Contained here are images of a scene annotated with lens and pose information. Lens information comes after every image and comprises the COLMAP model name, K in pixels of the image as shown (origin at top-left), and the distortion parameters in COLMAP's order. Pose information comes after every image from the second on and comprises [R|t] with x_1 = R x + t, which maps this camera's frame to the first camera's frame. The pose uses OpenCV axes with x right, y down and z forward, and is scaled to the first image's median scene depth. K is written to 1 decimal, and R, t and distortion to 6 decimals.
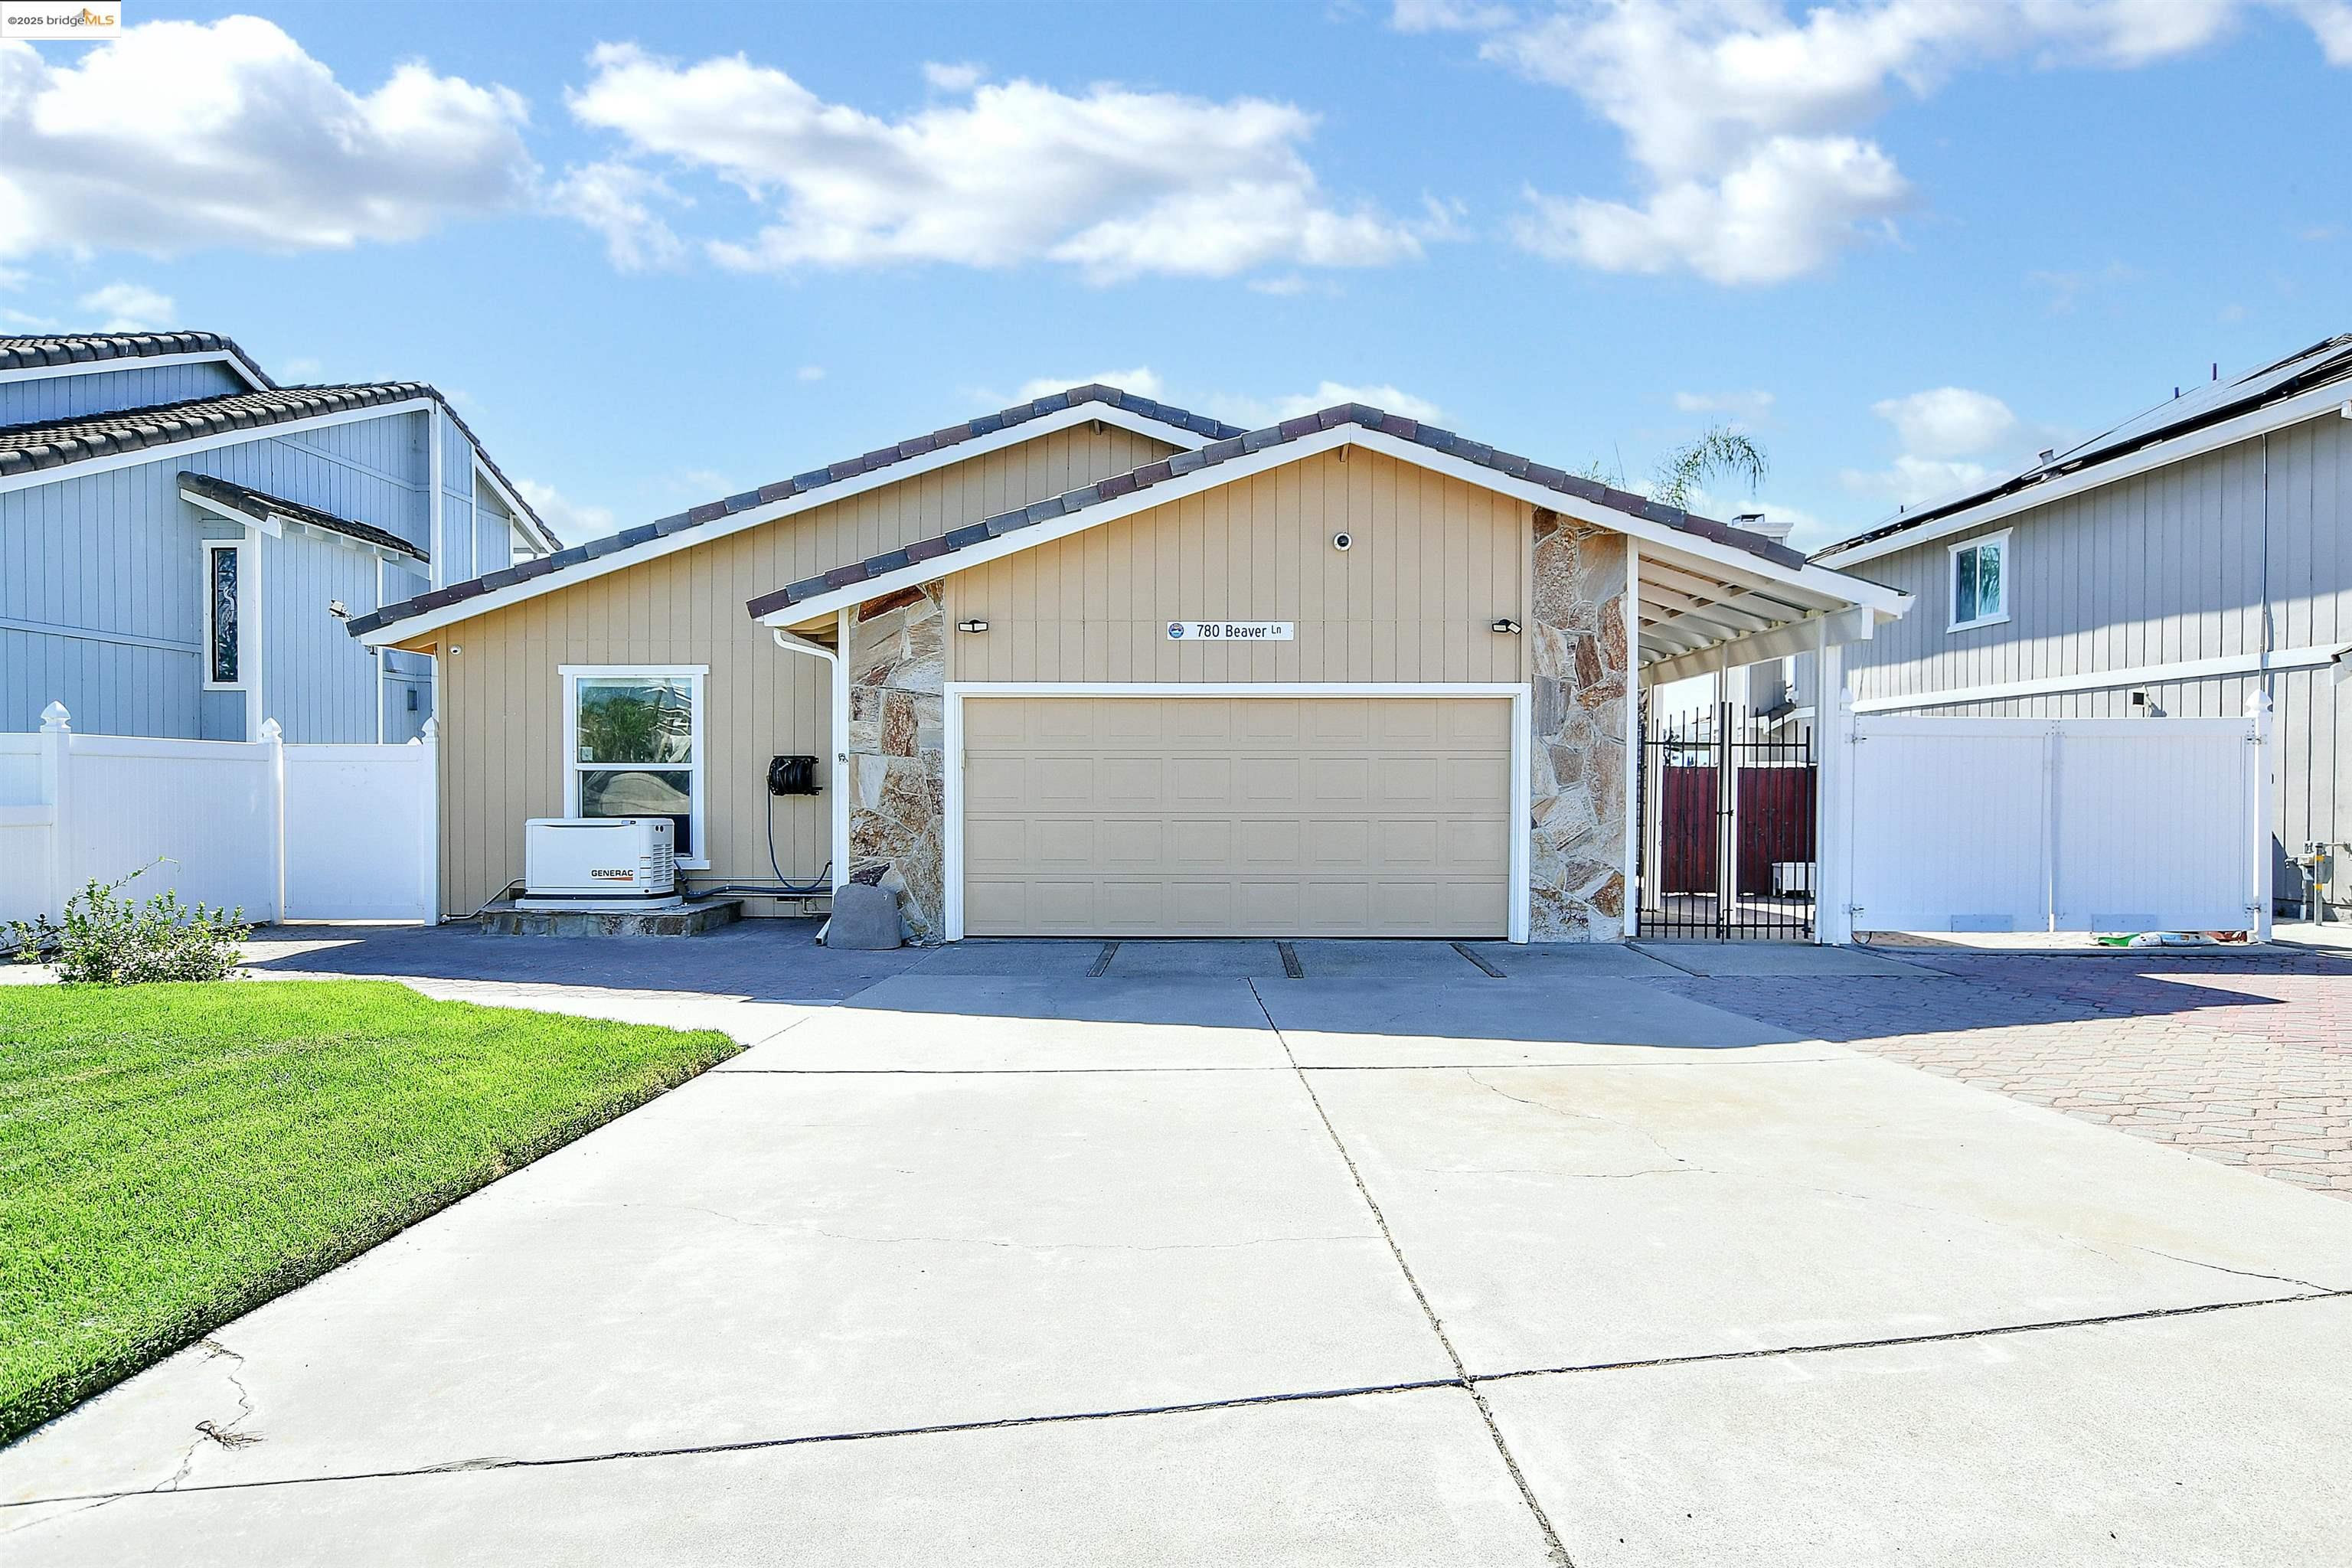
lens RADIAL K [[1286.8, 0, 1205.3], [0, 1286.8, 810.6], [0, 0, 1]] dist [-0.031425, 0.011685]
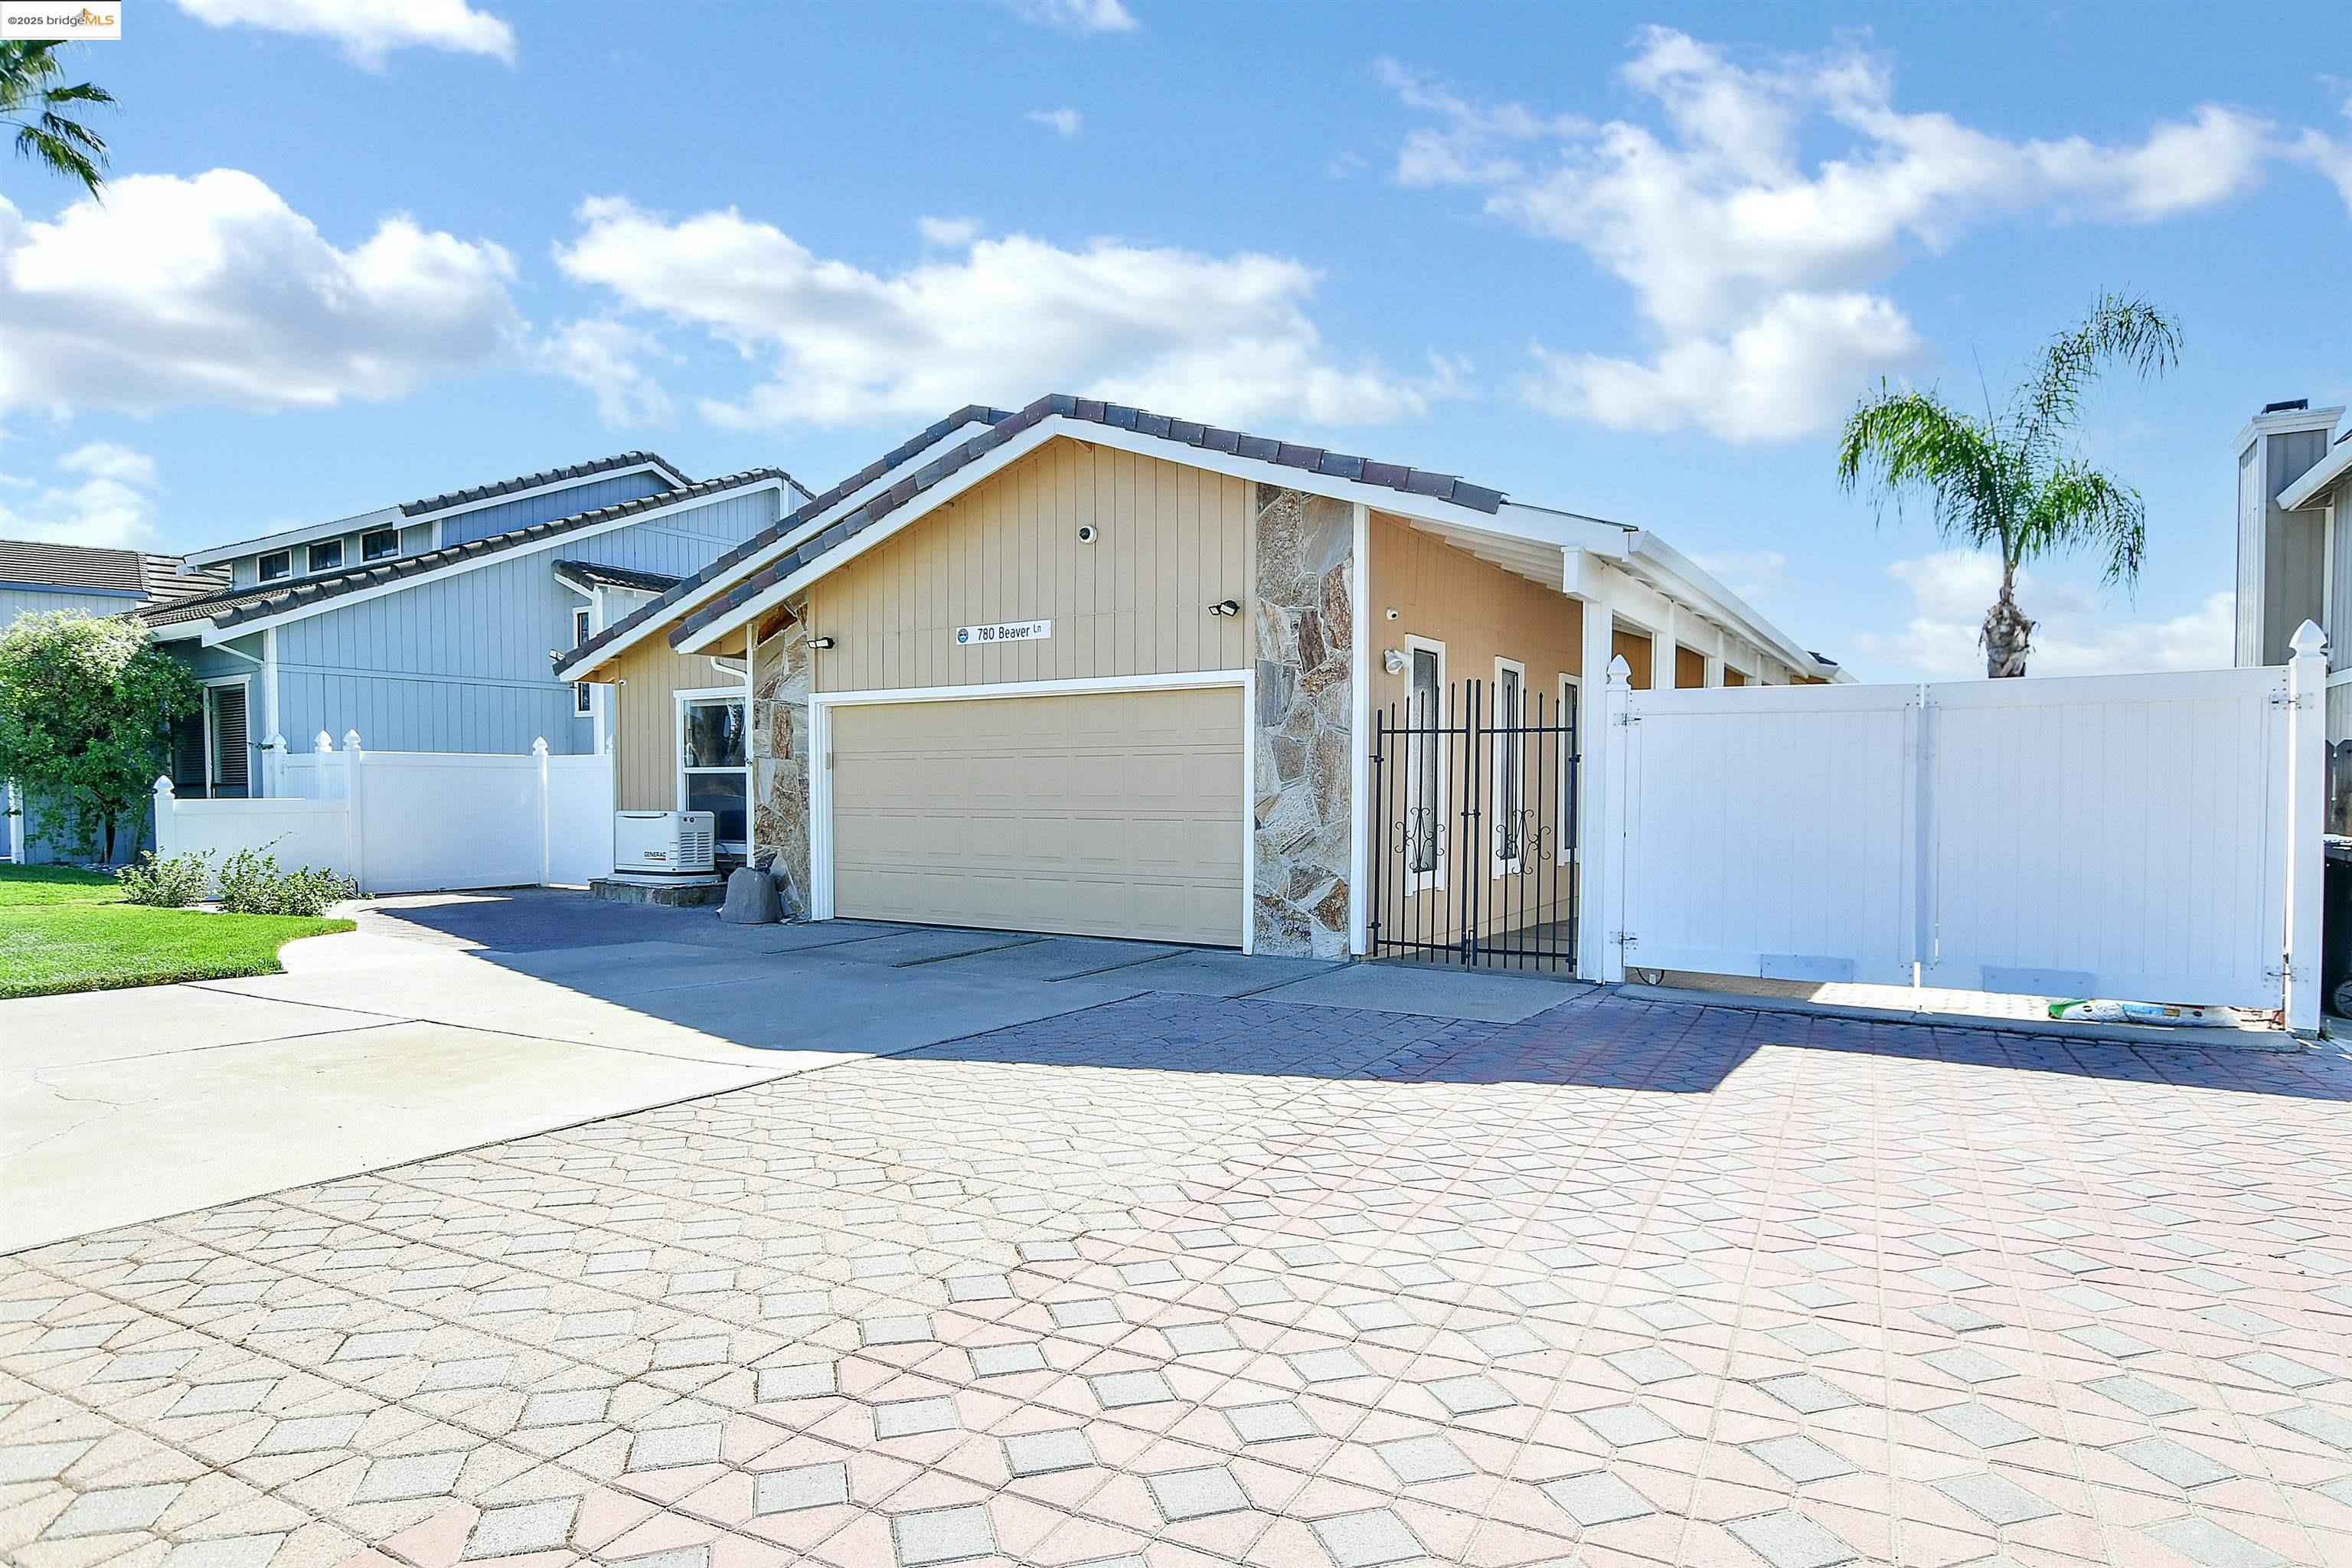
lens RADIAL K [[1286.8, 0, 1205.3], [0, 1286.8, 810.6], [0, 0, 1]] dist [-0.031425, 0.011685]
pose [[0.862205, 0.006470, -0.506518, 0.679933], [-0.004288, 0.999976, 0.005475, -0.003924], [0.506541, -0.002549, 0.862212, 0.197137]]
